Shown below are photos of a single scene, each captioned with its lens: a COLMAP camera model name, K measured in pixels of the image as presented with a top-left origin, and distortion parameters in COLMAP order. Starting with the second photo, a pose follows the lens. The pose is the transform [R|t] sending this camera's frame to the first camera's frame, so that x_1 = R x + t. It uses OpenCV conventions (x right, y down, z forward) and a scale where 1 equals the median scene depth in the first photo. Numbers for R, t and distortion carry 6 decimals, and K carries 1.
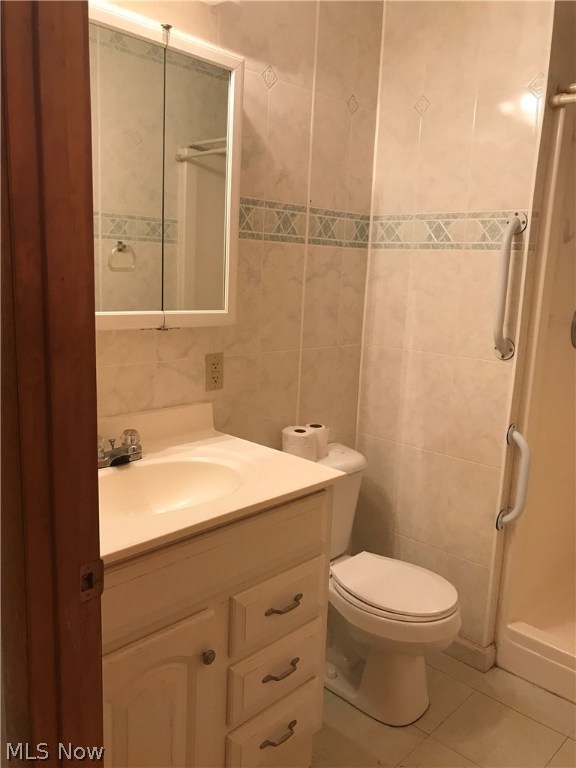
lens RADIAL K [[624.9, 0, 288.0], [0, 624.9, 384.0], [0, 0, 1]] dist [-0.001196, -0.016319]
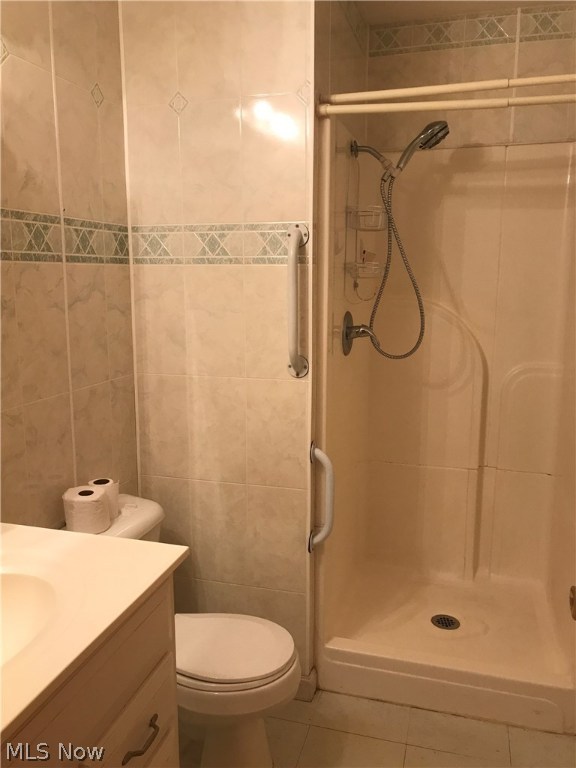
lens RADIAL K [[617.2, 0, 289.9], [0, 617.2, 375.5], [0, 0, 1]] dist [0.010700, -0.005423]
pose [[0.879422, -0.113750, 0.462253, -0.098466], [0.118939, 0.992738, 0.018012, -0.057283], [-0.460945, 0.039139, 0.886565, 0.156964]]
